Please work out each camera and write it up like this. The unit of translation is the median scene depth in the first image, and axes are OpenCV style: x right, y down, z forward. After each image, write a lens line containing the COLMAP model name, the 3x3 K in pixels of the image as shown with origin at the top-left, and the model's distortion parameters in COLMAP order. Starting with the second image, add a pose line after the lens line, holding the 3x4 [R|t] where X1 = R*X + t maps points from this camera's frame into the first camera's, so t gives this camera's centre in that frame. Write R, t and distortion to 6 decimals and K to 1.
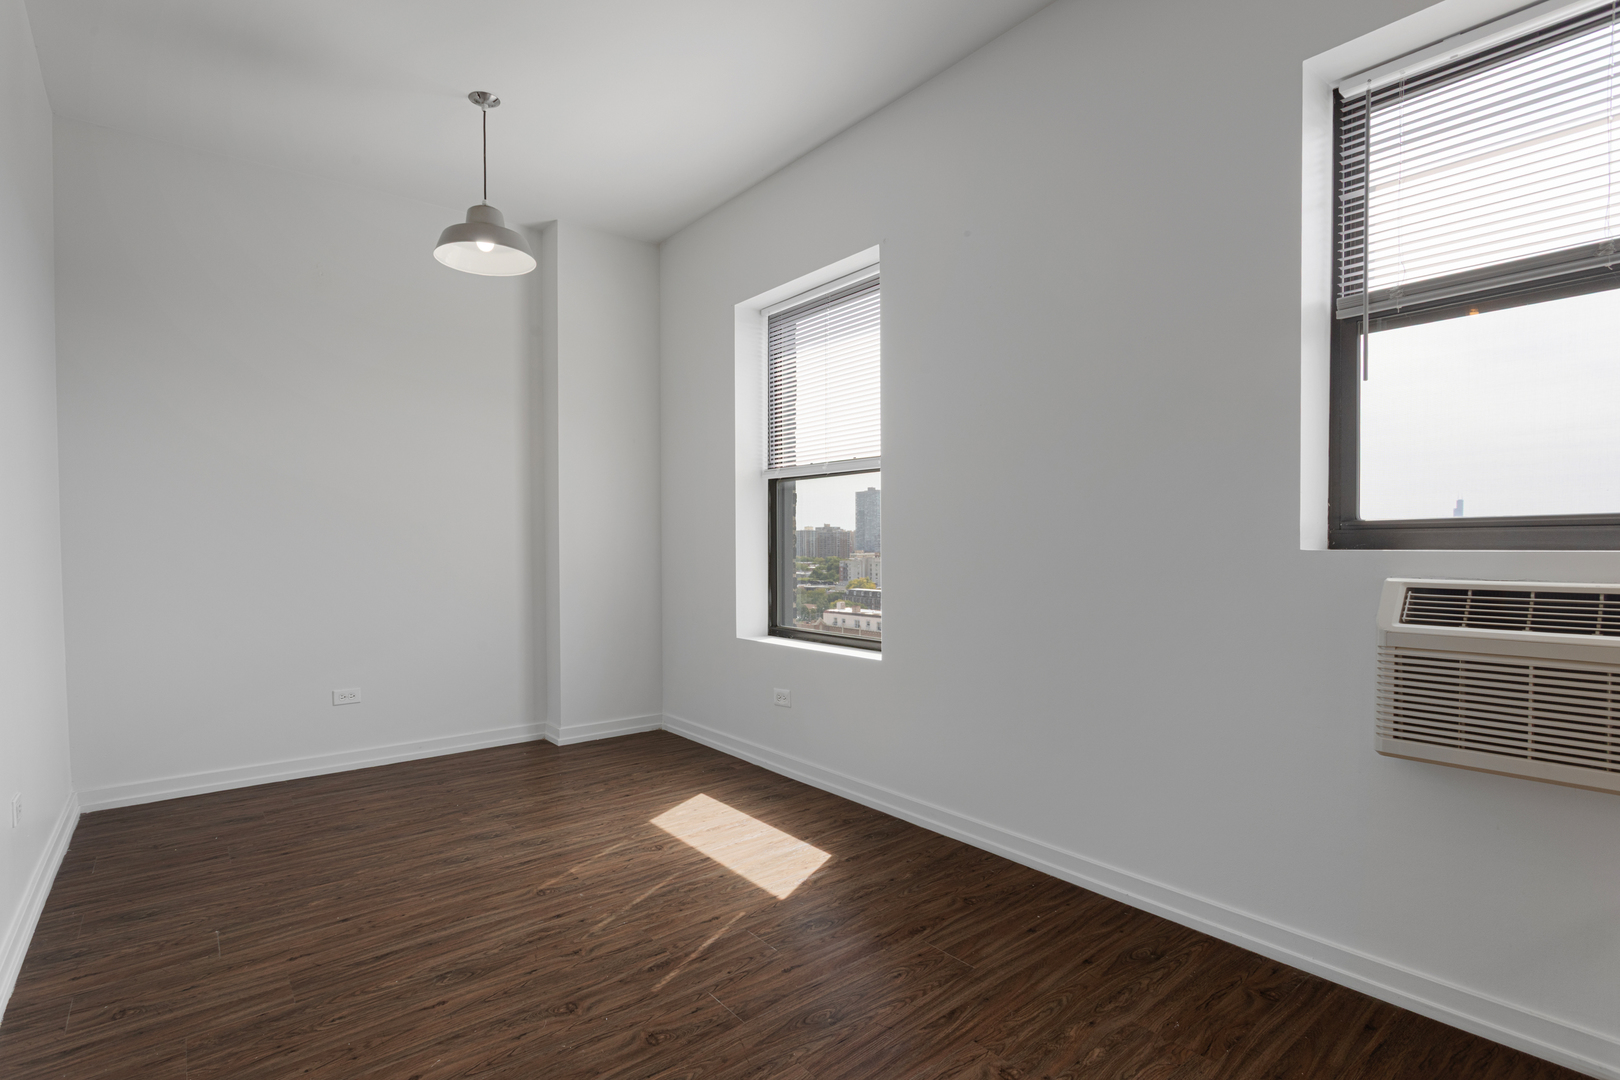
lens RADIAL K [[801.6, 0, 815.1], [0, 801.6, 551.6], [0, 0, 1]] dist [-0.013306, 0.004274]
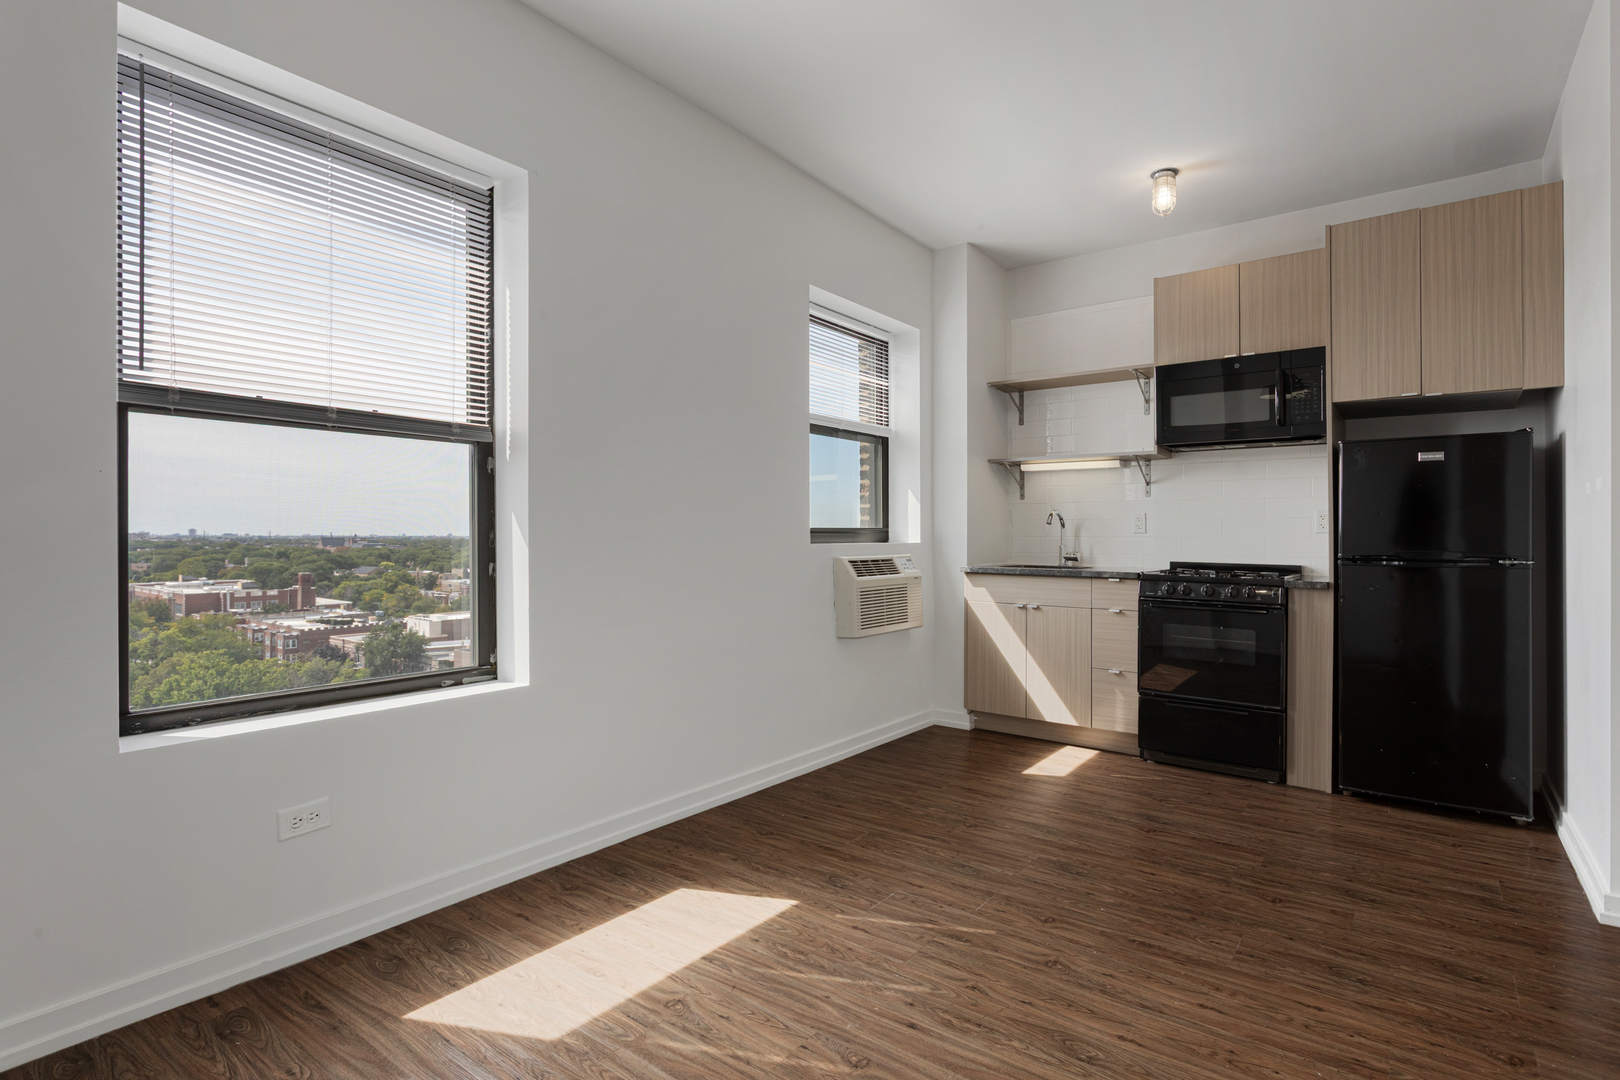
lens RADIAL K [[801.6, 0, 786.5], [0, 801.6, 539.4], [0, 0, 1]] dist [-0.013306, 0.004274]
pose [[-0.219322, -0.000150, 0.975652, -0.898915], [0.008589, 0.999961, 0.002085, -0.012165], [-0.975615, 0.008837, -0.219313, 1.103640]]
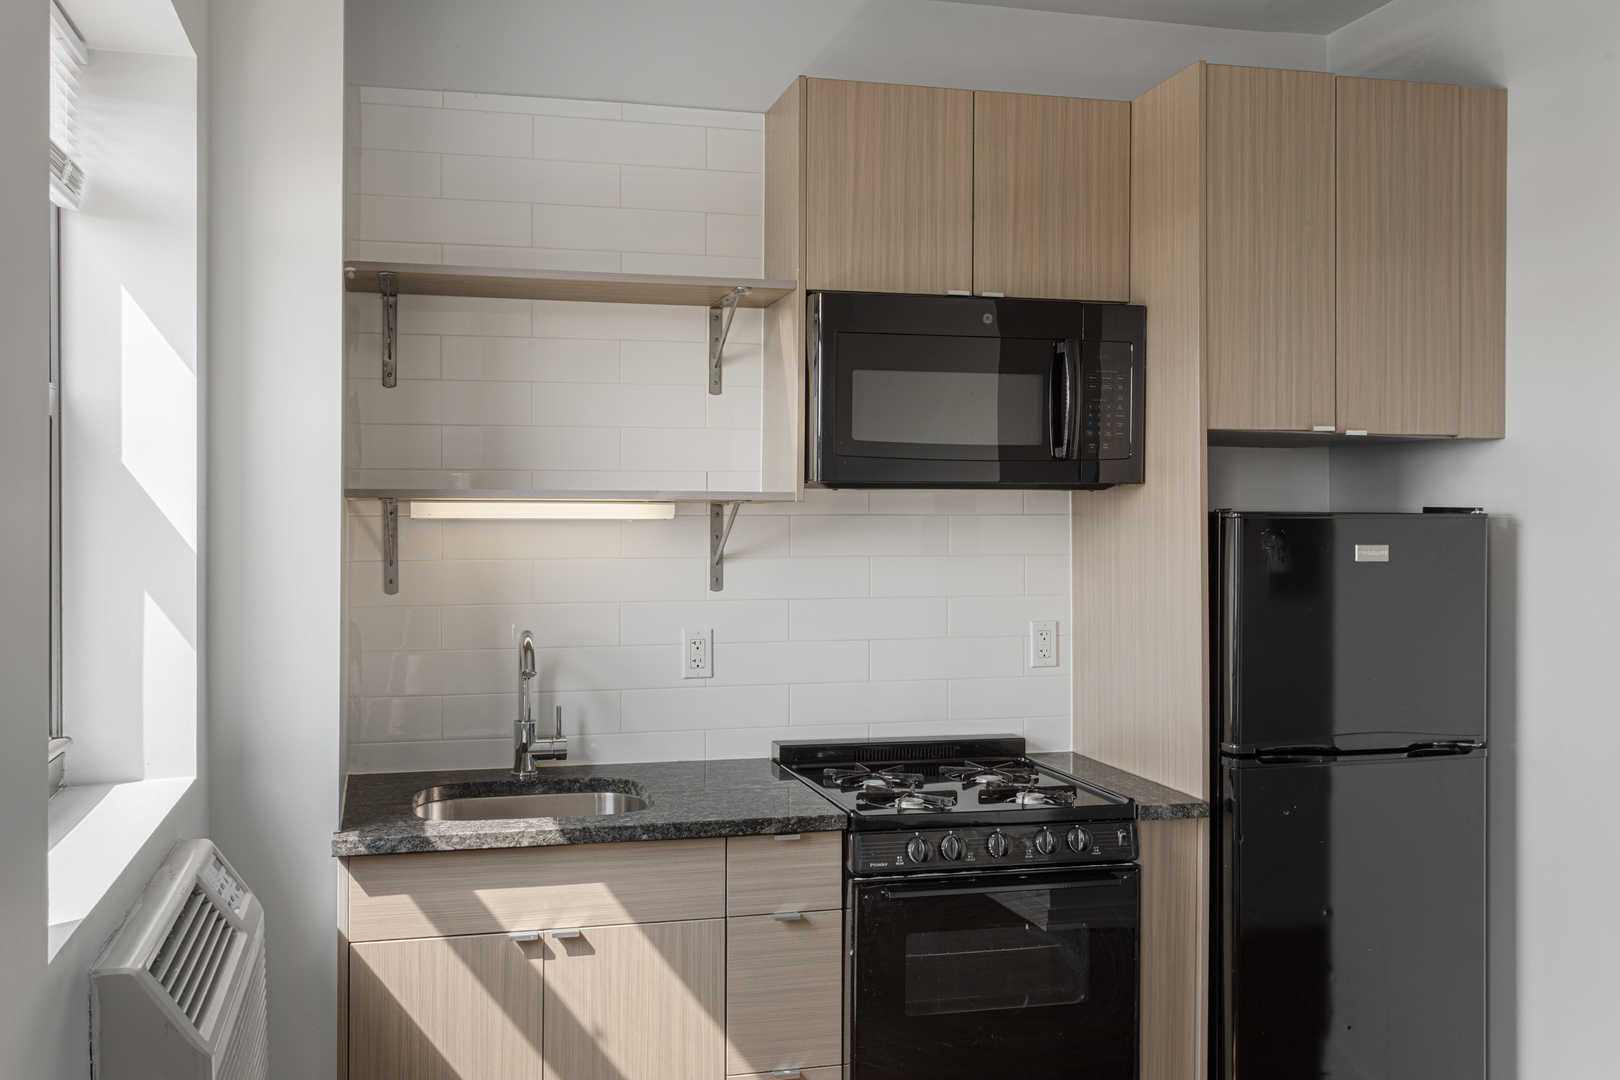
lens RADIAL K [[1447.2, 0, 789.8], [0, 1447.2, 512.3], [0, 0, 1]] dist [0.006347, -0.004278]
pose [[-0.911877, 0.005512, 0.410427, -0.010981], [0.008550, 0.999948, 0.005568, -0.165725], [-0.410375, 0.008586, -0.911876, 1.124393]]
